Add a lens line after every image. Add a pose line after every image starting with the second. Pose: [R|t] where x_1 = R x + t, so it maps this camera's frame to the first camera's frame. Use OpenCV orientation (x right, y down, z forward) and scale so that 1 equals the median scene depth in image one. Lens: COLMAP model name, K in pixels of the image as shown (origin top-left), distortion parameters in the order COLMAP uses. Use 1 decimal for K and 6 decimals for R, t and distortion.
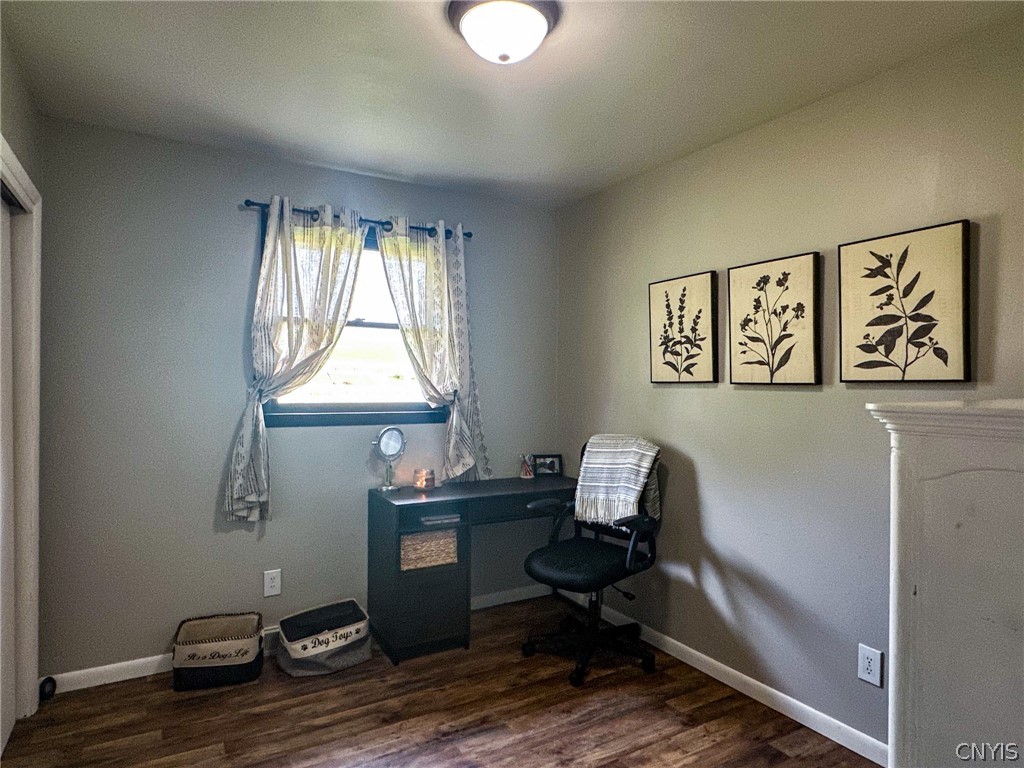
lens RADIAL K [[608.1, 0, 512.0], [0, 608.1, 384.0], [0, 0, 1]] dist [-0.003256, -0.001027]
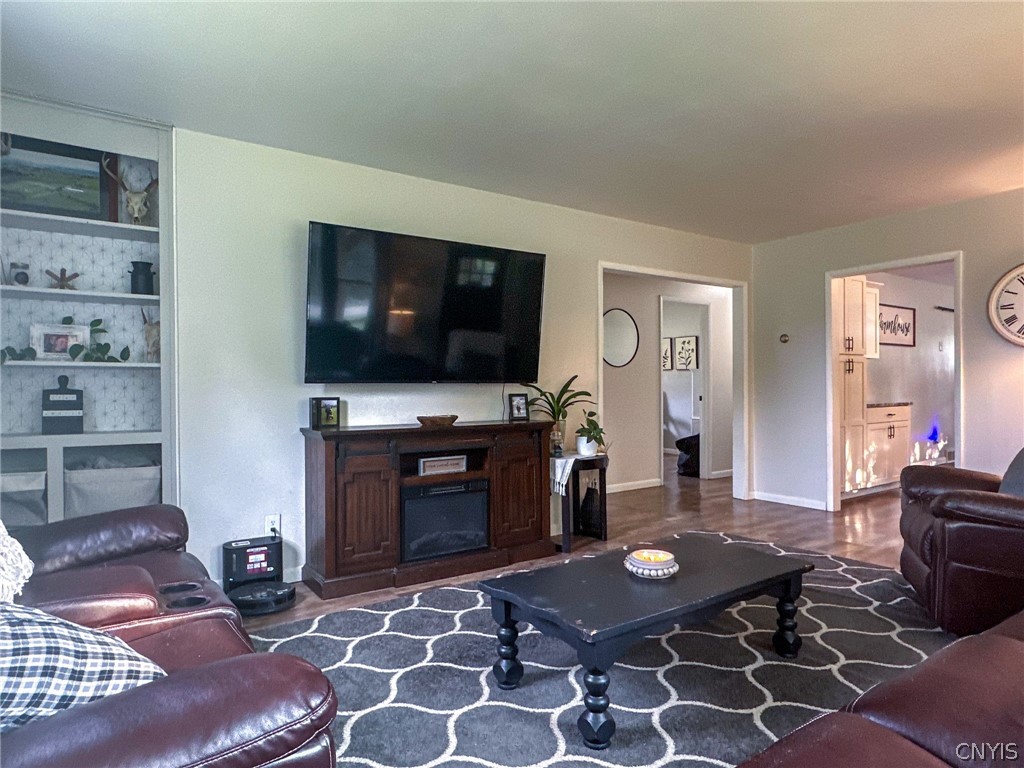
lens RADIAL K [[630.4, 0, 512.0], [0, 630.4, 384.0], [0, 0, 1]] dist [-0.002104, -0.000684]
pose [[0.997163, -0.013066, 0.074128, -0.919026], [0.012827, 0.999911, 0.003694, 0.060194], [-0.074170, -0.002732, 0.997242, -2.747444]]
